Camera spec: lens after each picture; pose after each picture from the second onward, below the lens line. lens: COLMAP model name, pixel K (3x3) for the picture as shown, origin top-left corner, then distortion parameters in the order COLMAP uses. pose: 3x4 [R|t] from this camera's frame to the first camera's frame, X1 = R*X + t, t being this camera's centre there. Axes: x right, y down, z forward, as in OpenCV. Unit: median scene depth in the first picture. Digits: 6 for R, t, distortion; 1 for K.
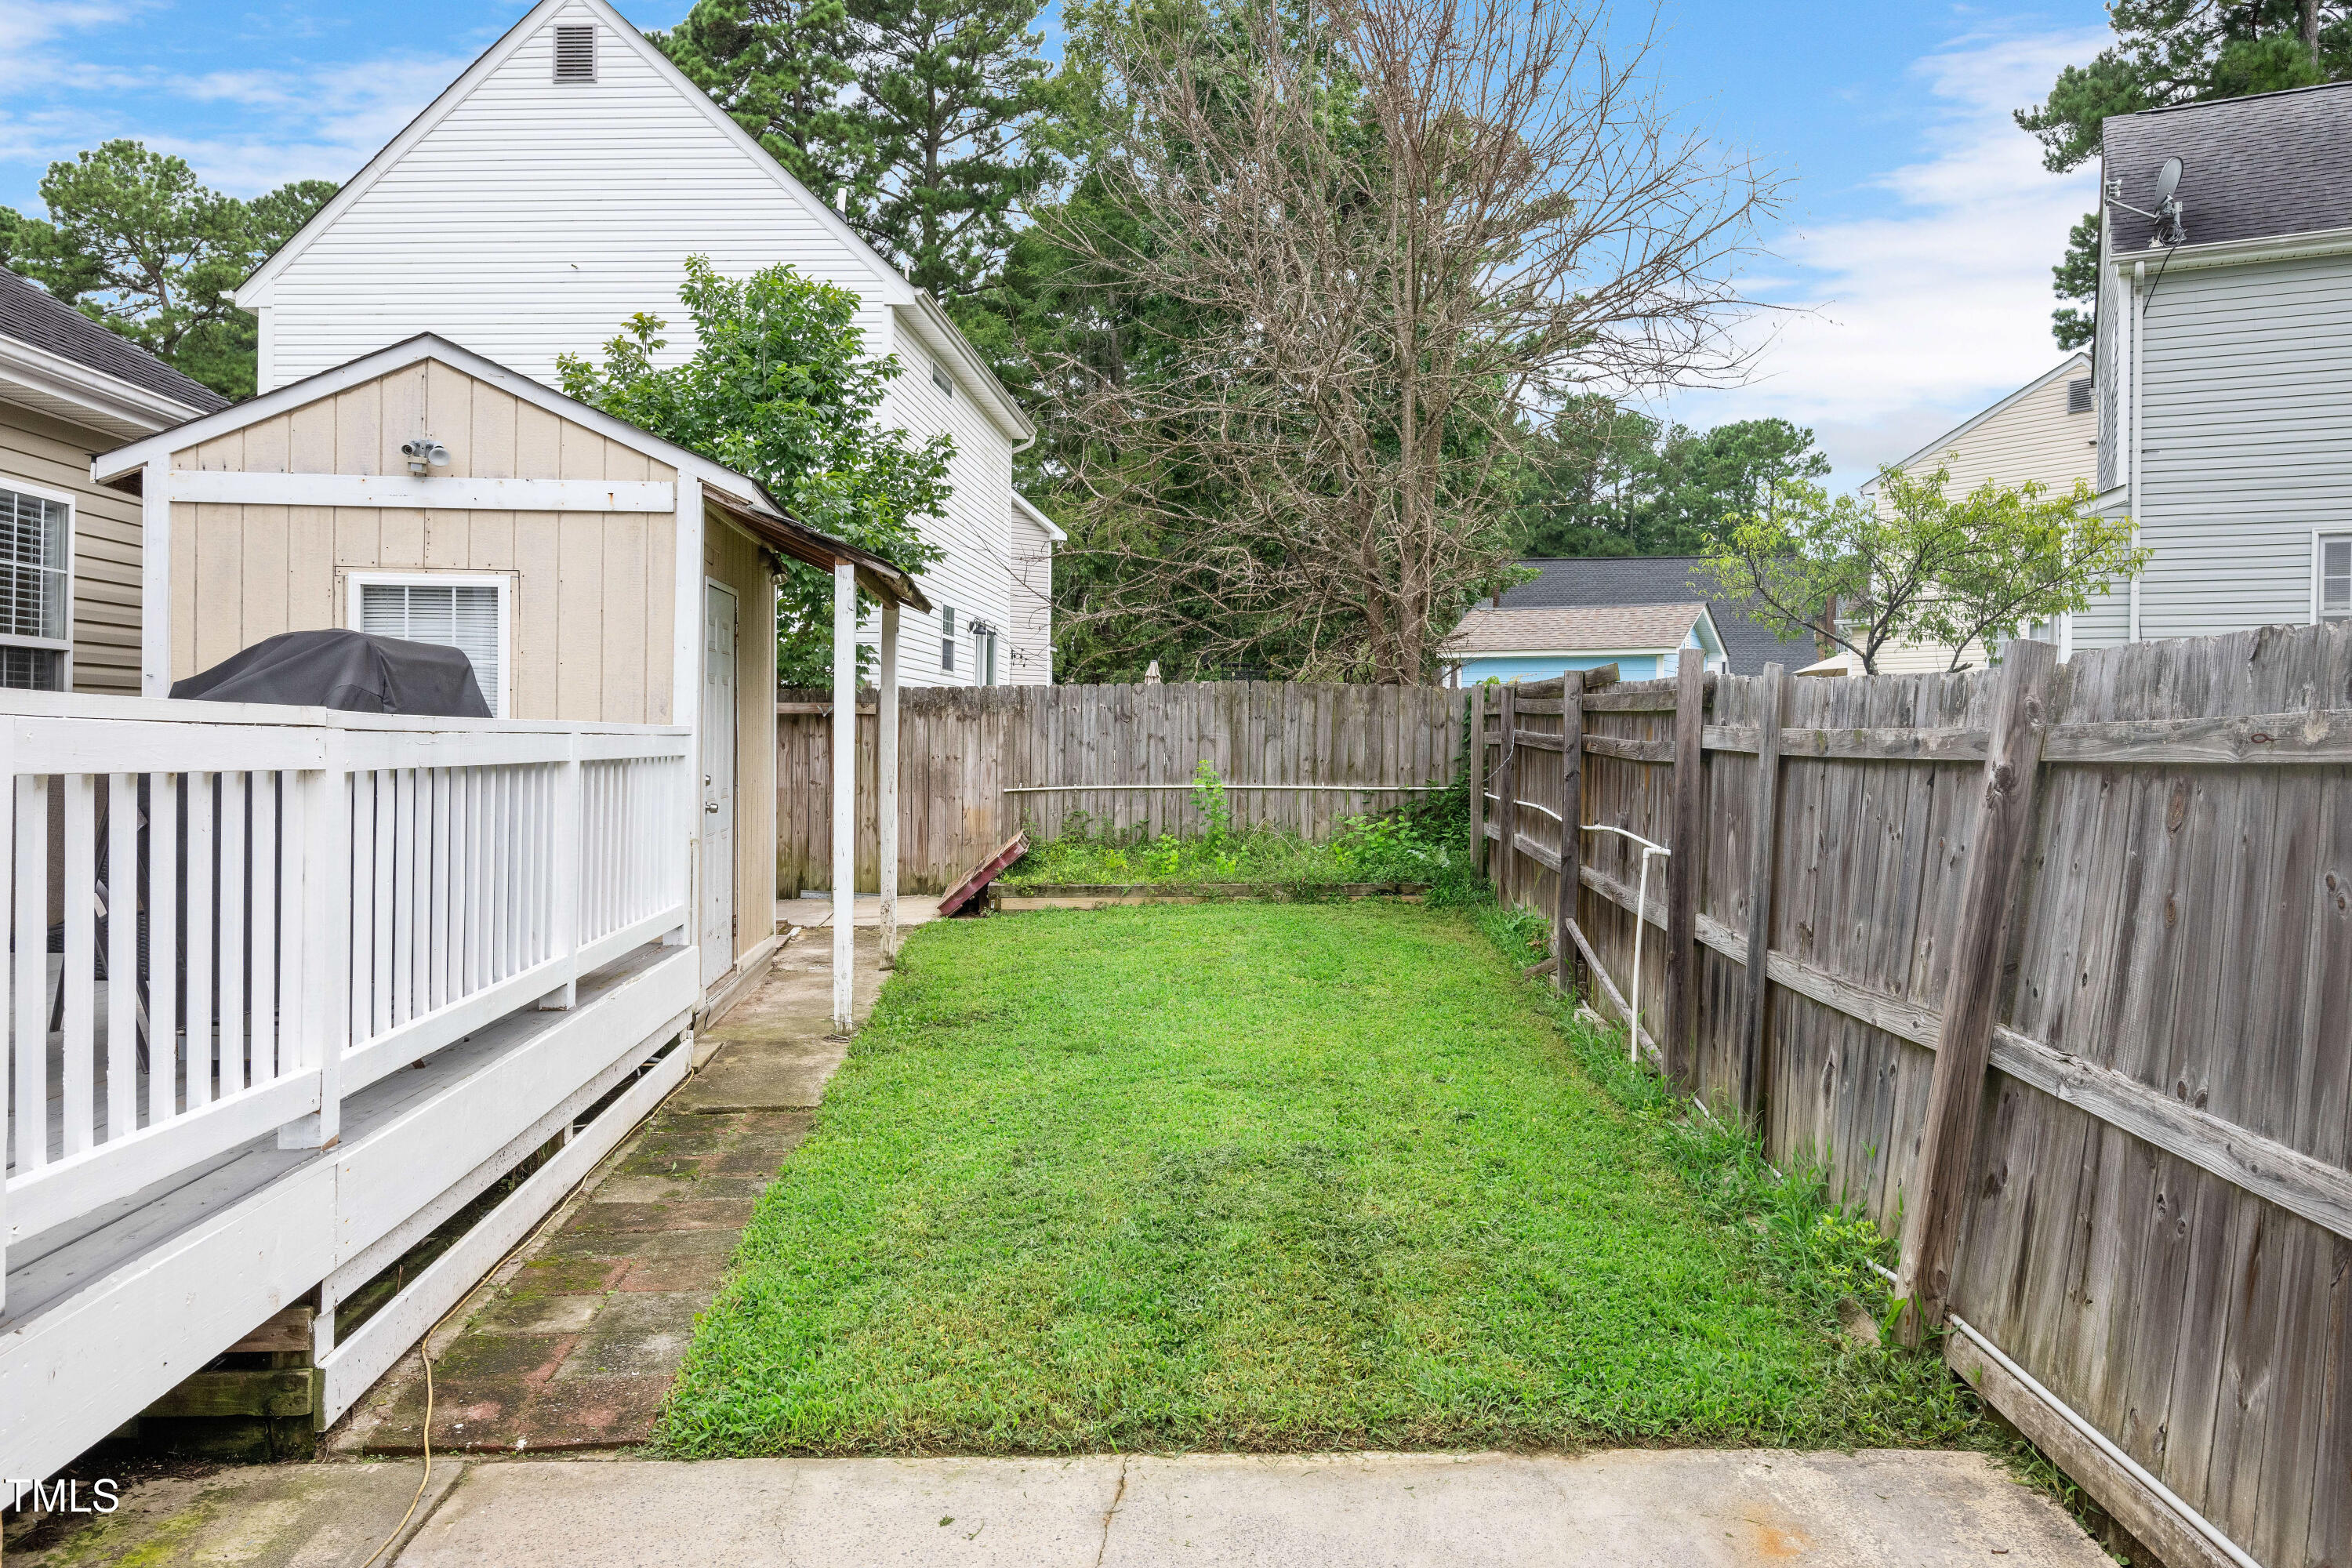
lens RADIAL K [[1628.7, 0, 1169.9], [0, 1628.7, 747.3], [0, 0, 1]] dist [-0.004265, 0.002748]
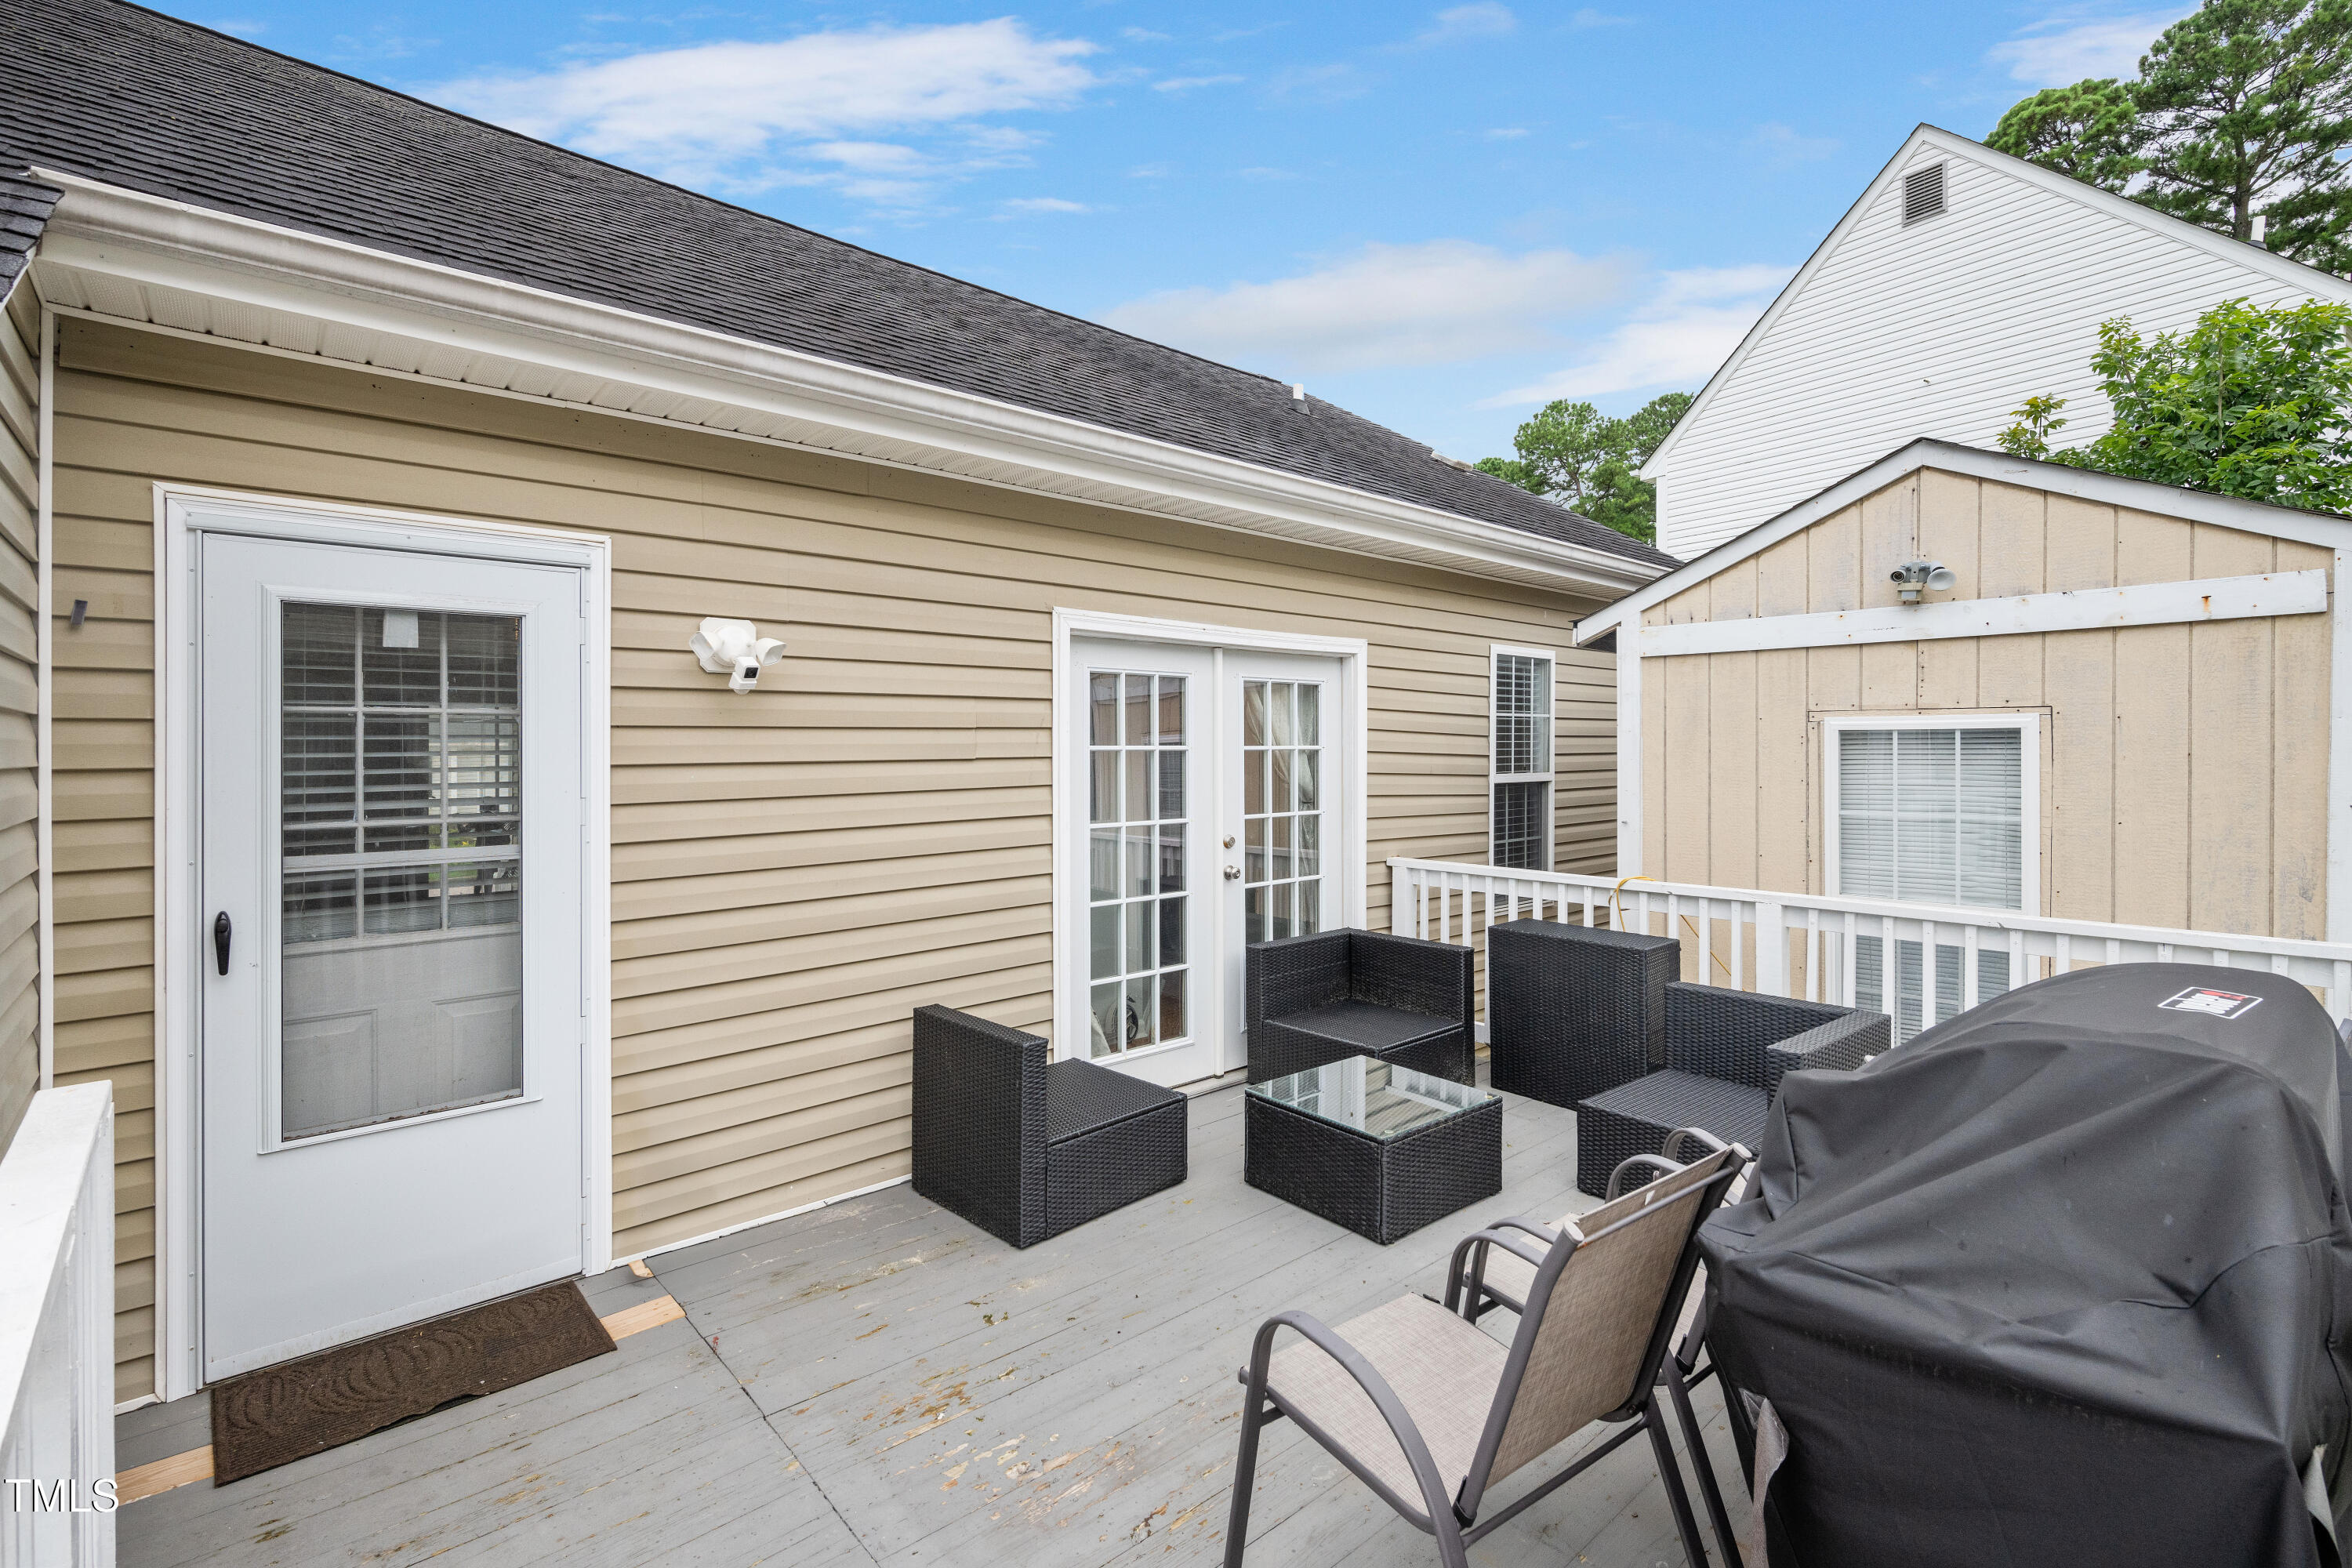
lens RADIAL K [[1045.0, 0, 1195.8], [0, 1045.0, 748.3], [0, 0, 1]] dist [-0.000534, 0.000343]
pose [[0.619101, -0.009673, -0.785252, -0.237921], [0.005811, 0.999953, -0.007737, -0.080164], [0.785290, 0.000227, 0.619128, 0.322051]]
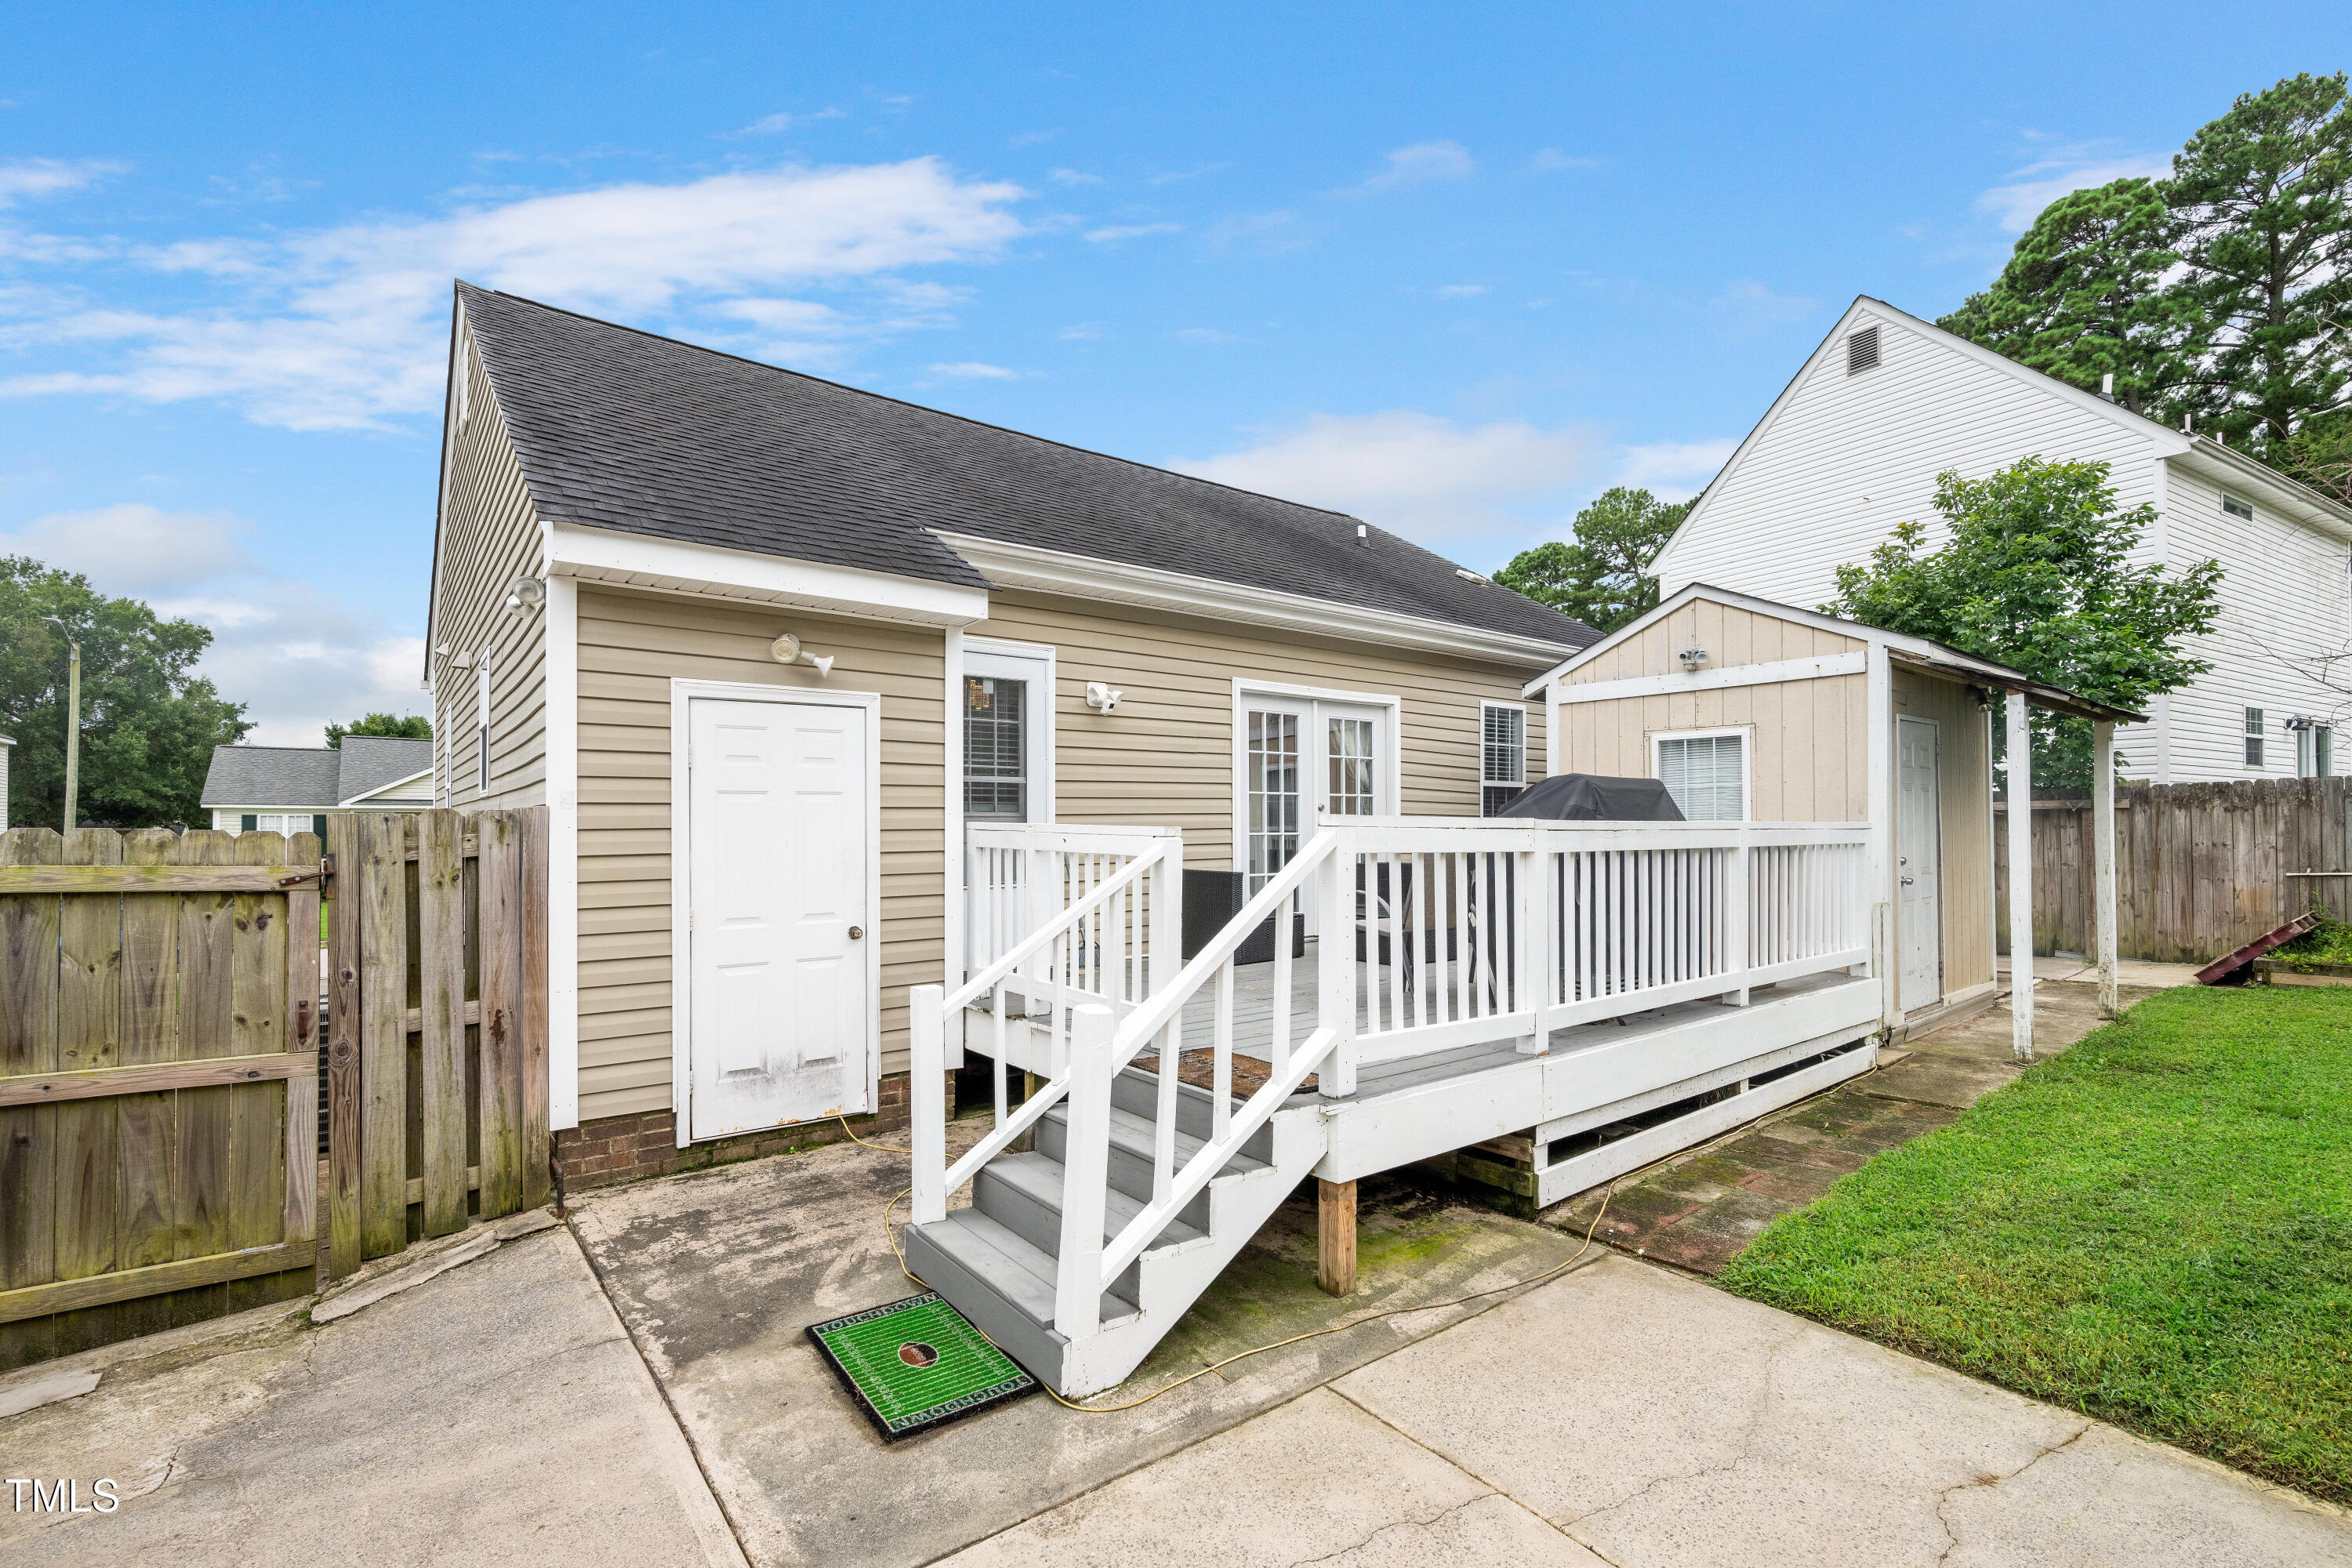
lens RADIAL K [[1045.0, 0, 1189.2], [0, 1045.0, 816.9], [0, 0, 1]] dist [-0.000534, 0.000343]
pose [[0.561627, -0.021084, -0.827122, 0.108035], [0.005252, 0.999746, -0.021918, -0.000859], [0.827374, 0.007966, 0.561595, -0.000811]]
